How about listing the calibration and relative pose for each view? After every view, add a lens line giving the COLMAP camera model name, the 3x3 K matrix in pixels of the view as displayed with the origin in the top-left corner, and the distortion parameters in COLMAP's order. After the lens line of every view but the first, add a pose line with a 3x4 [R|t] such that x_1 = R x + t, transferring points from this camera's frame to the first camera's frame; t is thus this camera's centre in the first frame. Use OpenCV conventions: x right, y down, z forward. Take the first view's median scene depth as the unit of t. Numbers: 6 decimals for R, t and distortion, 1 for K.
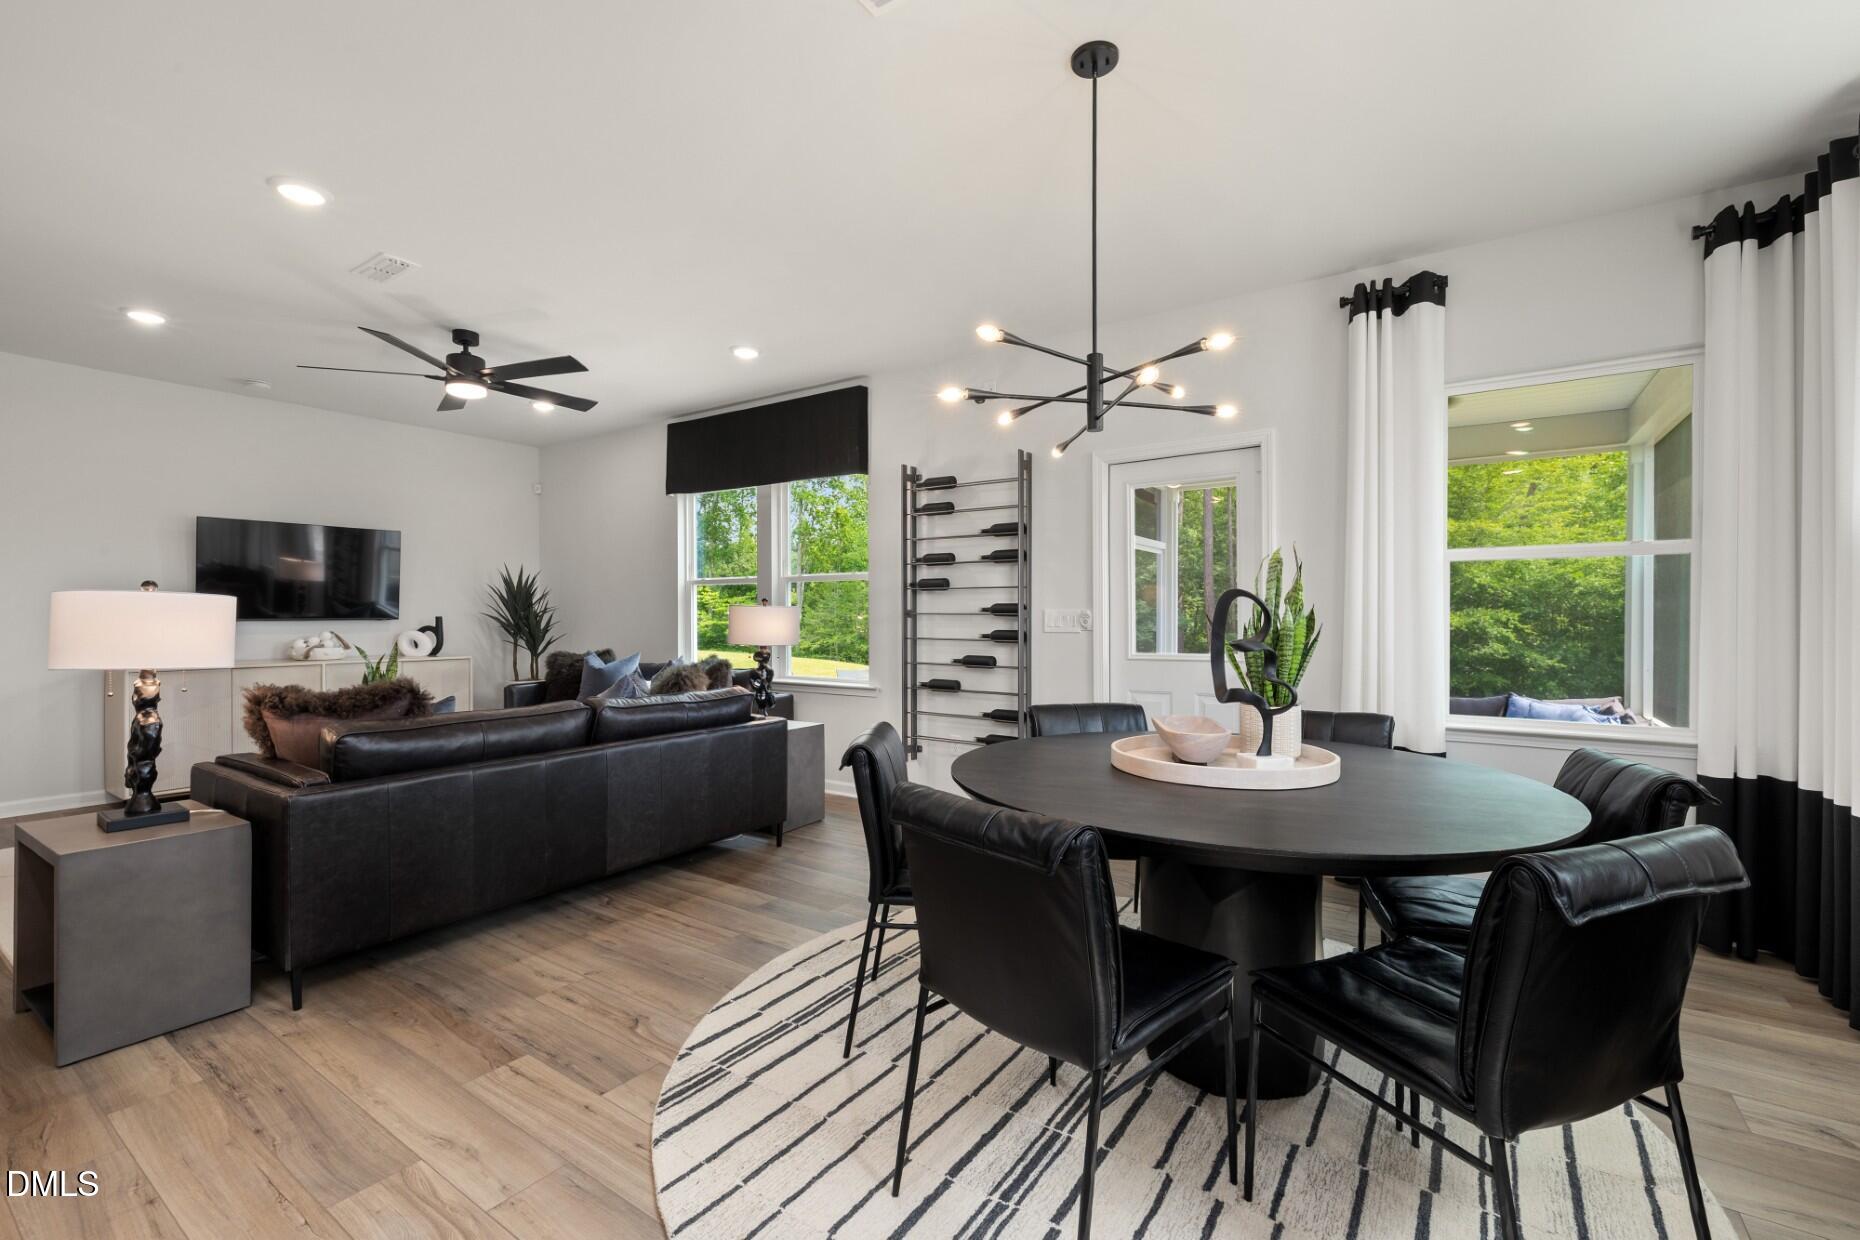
lens RADIAL K [[798.2, 0, 930.0], [0, 798.2, 620.0], [0, 0, 1]] dist [0.002169, 0.000115]
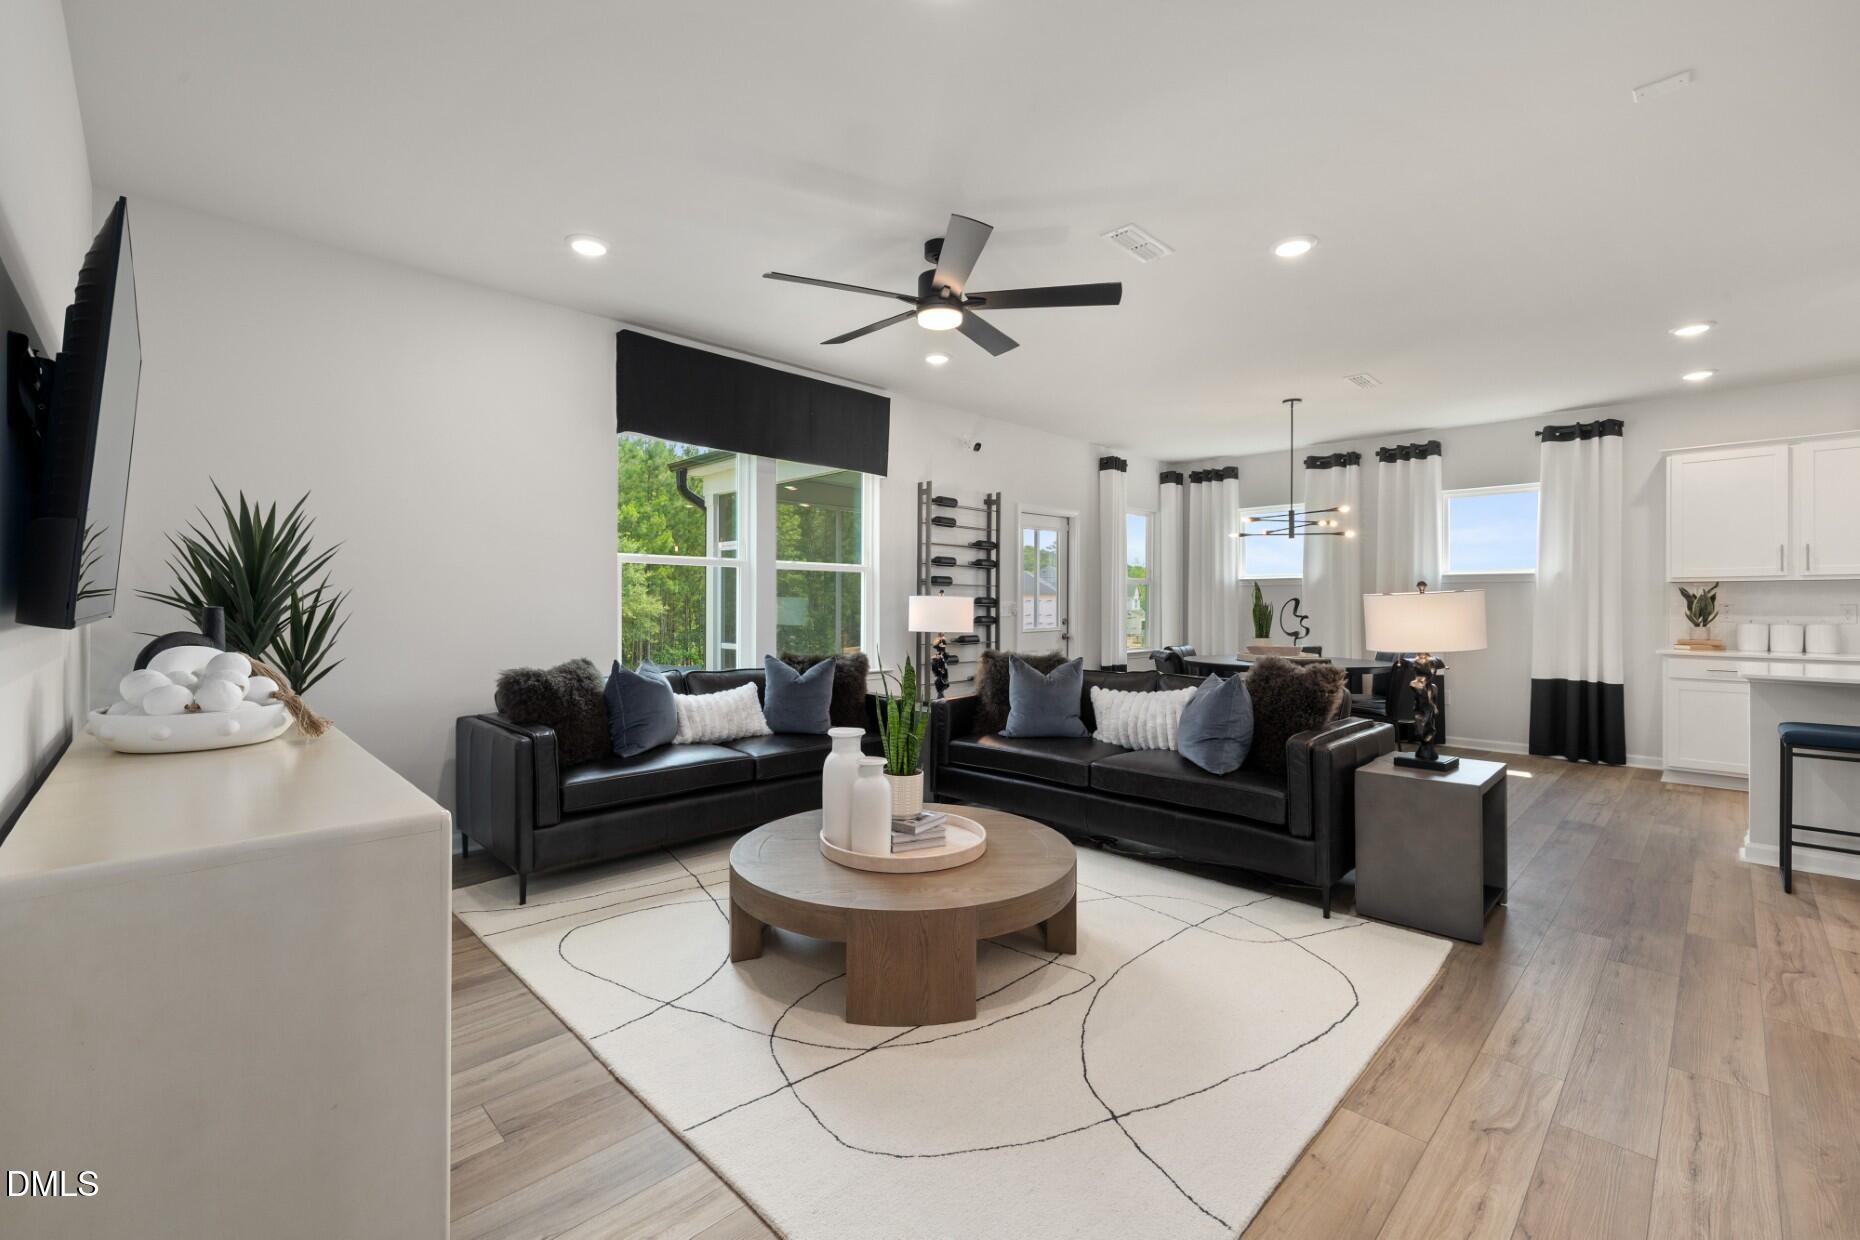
lens RADIAL K [[783.5, 0, 922.1], [0, 783.5, 603.3], [0, 0, 1]] dist [-0.002039, 0.000270]
pose [[0.193521, 0.002769, 0.981092, -1.273306], [0.001796, 0.999993, -0.003177, -0.005749], [-0.981095, 0.002377, 0.193514, 0.827887]]
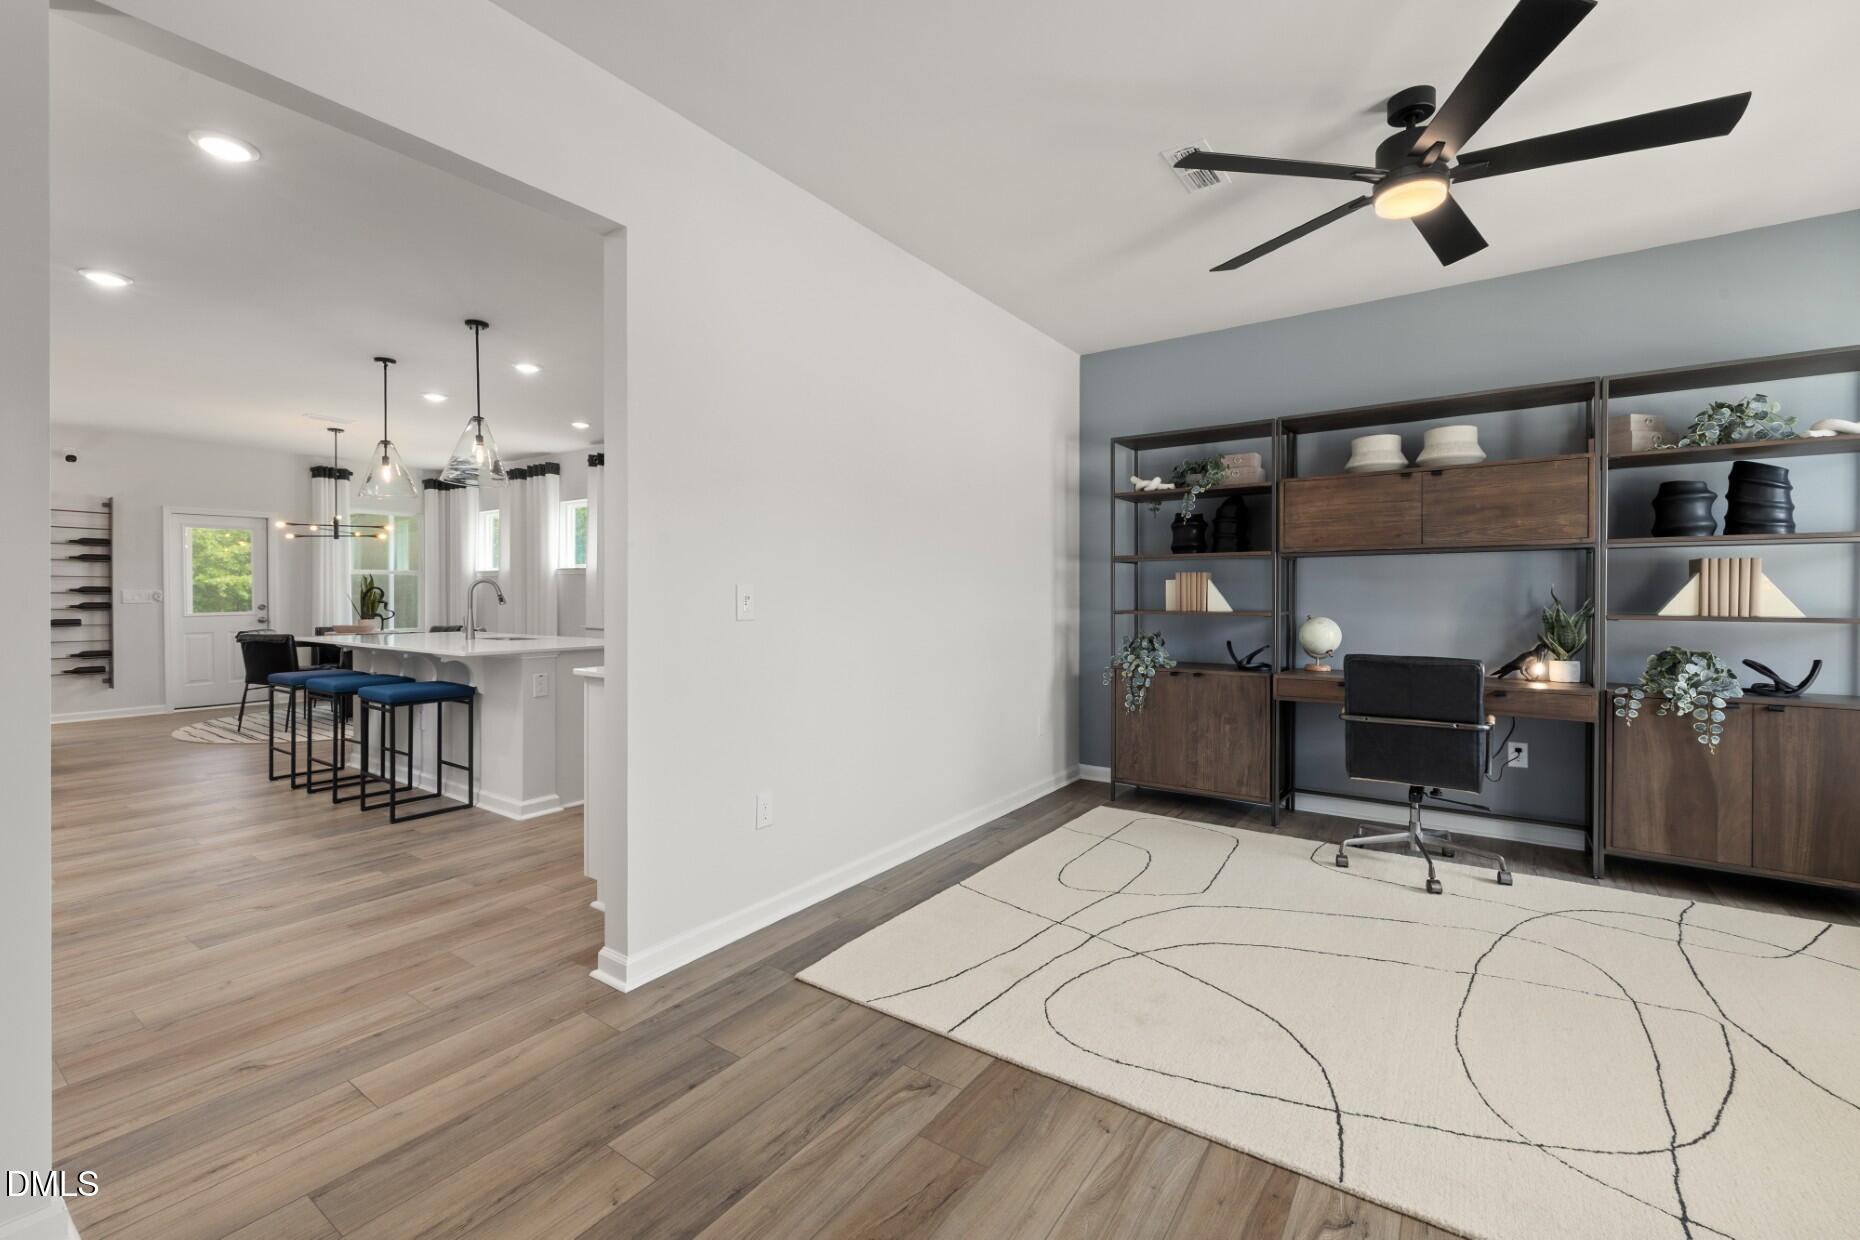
lens RADIAL K [[783.5, 0, 922.1], [0, 783.5, 603.3], [0, 0, 1]] dist [-0.002039, 0.000270]
pose [[0.015387, -0.008382, 0.999846, -1.490799], [0.004532, 0.999955, 0.008314, 0.008677], [-0.999871, 0.004403, 0.015424, -0.745094]]
